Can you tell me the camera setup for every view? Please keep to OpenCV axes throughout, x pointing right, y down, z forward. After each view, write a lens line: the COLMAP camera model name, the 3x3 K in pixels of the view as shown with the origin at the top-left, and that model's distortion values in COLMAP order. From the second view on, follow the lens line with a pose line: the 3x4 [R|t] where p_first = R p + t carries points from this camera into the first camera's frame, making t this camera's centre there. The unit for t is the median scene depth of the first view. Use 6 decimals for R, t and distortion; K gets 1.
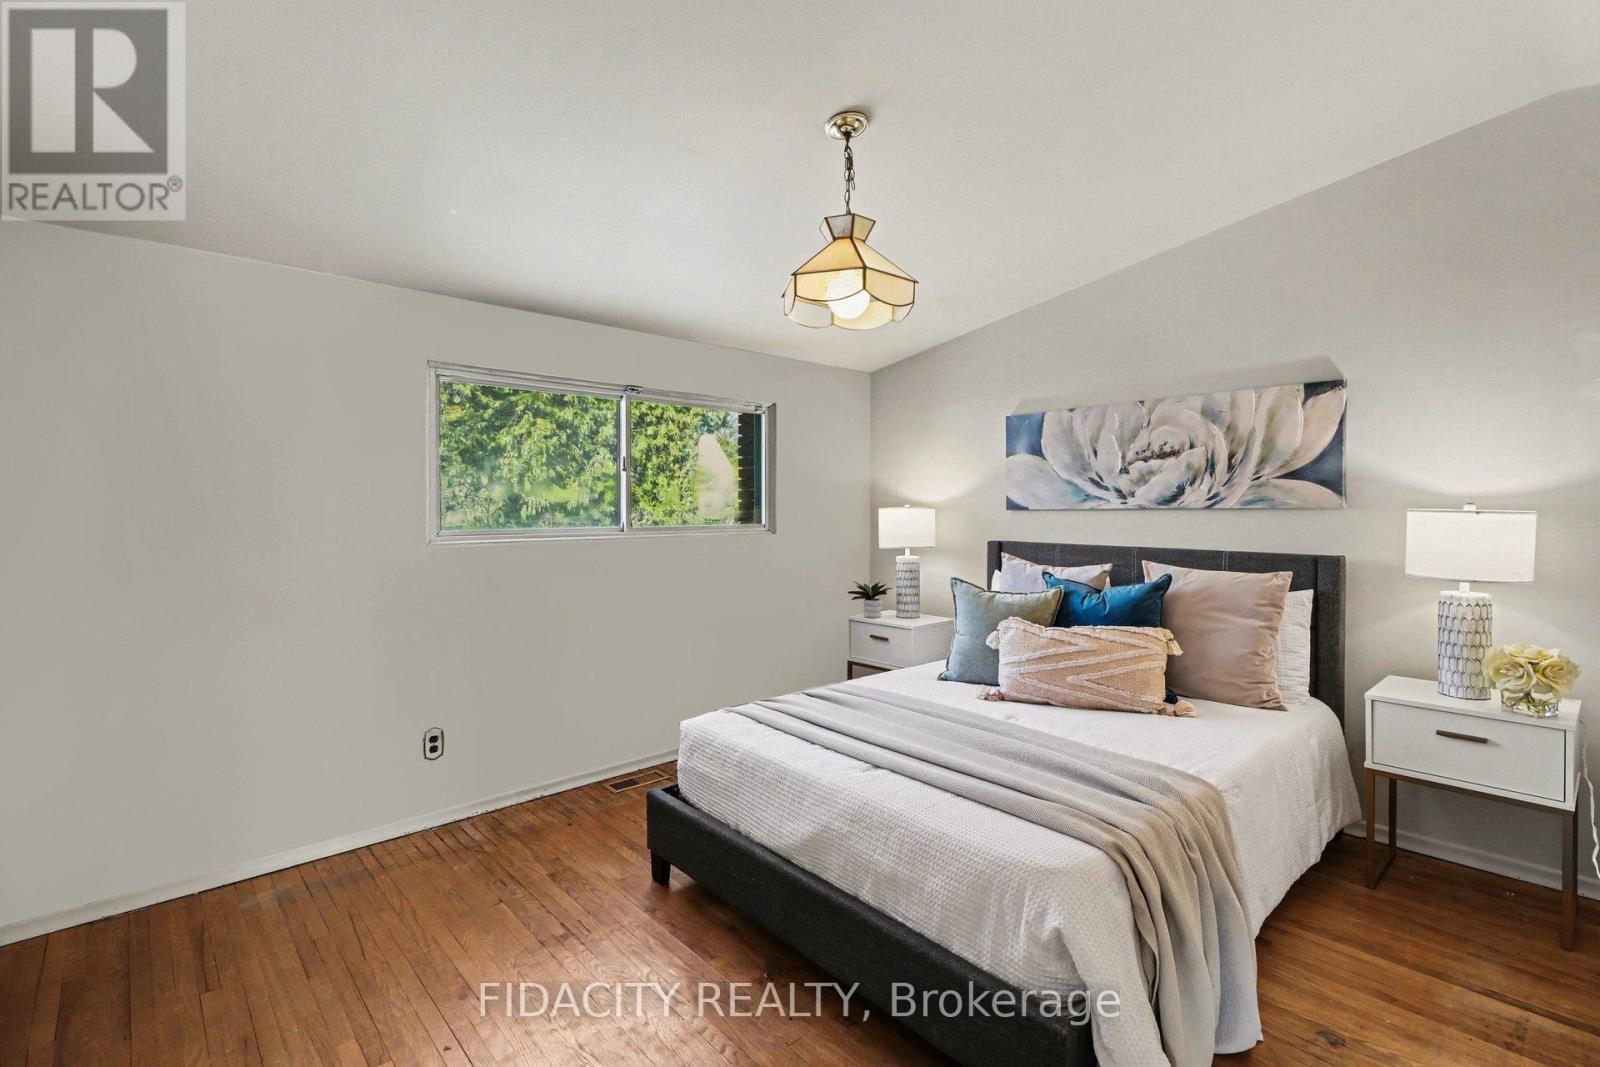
lens RADIAL K [[726.2, 0, 801.0], [0, 726.2, 509.5], [0, 0, 1]] dist [-0.001920, -0.000094]
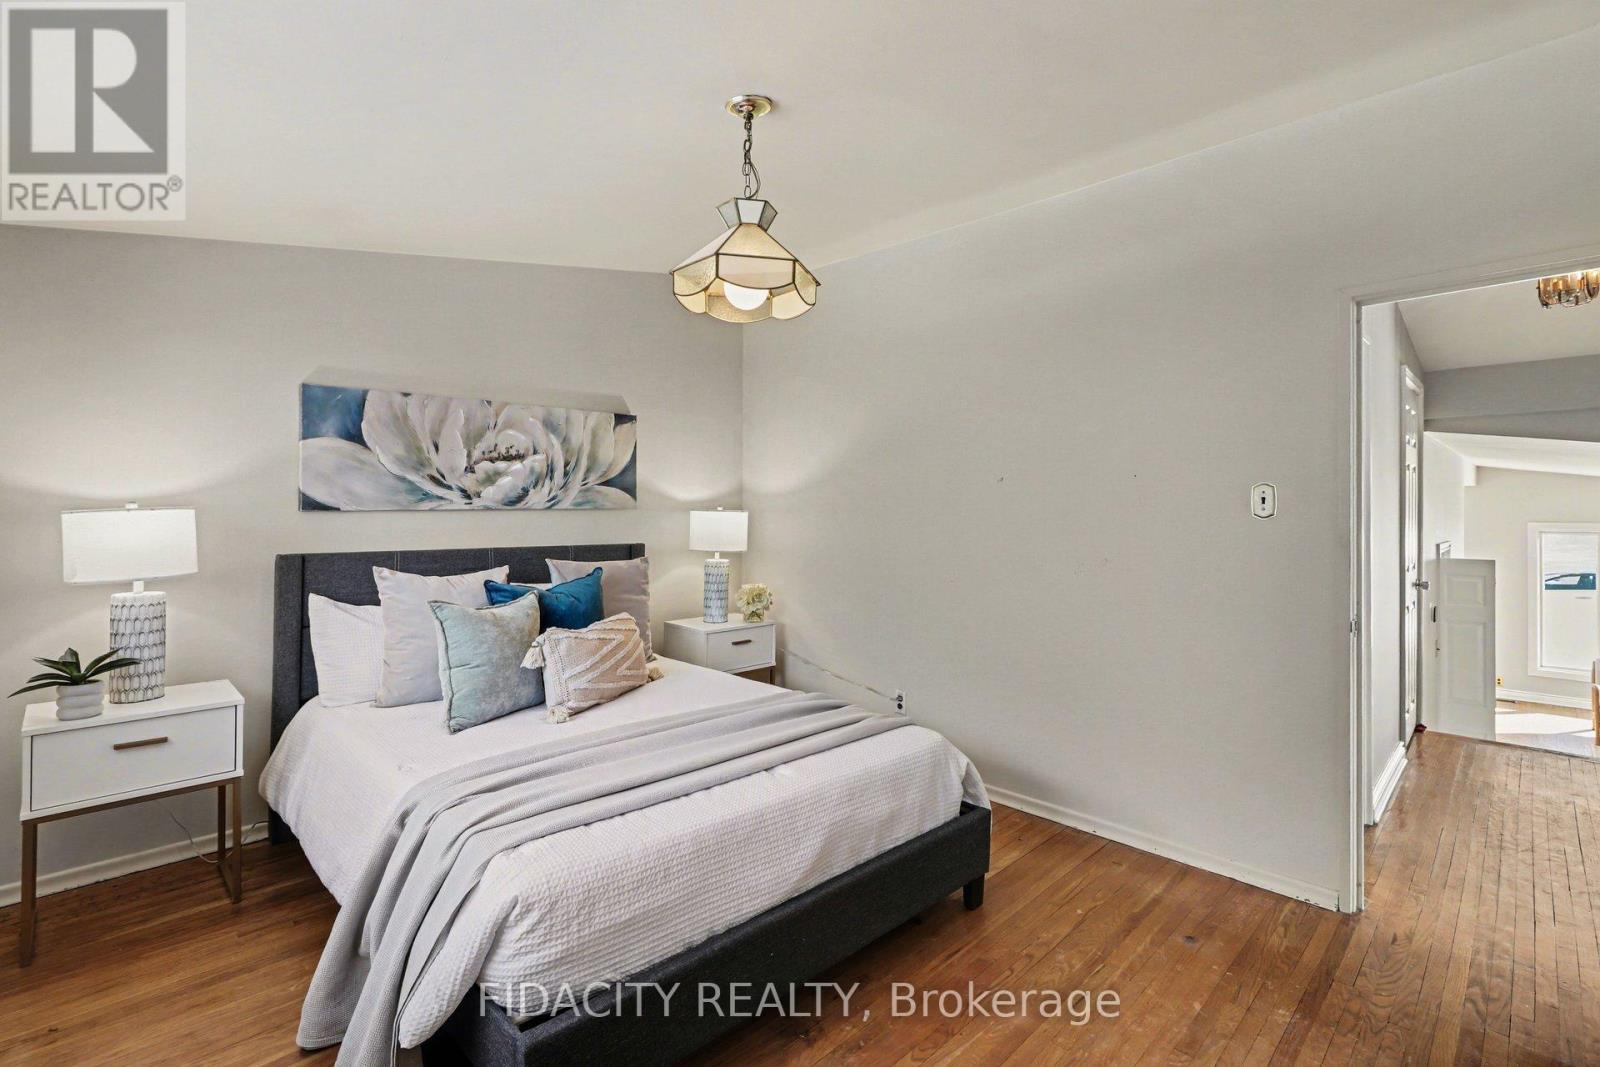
lens RADIAL K [[736.0, 0, 816.2], [0, 736.0, 501.9], [0, 0, 1]] dist [-0.000131, 0.000366]
pose [[-0.044148, 0.007000, 0.999000, -0.567995], [0.000016, 0.999975, -0.007006, -0.004269], [-0.999025, -0.000294, -0.044147, 0.609110]]
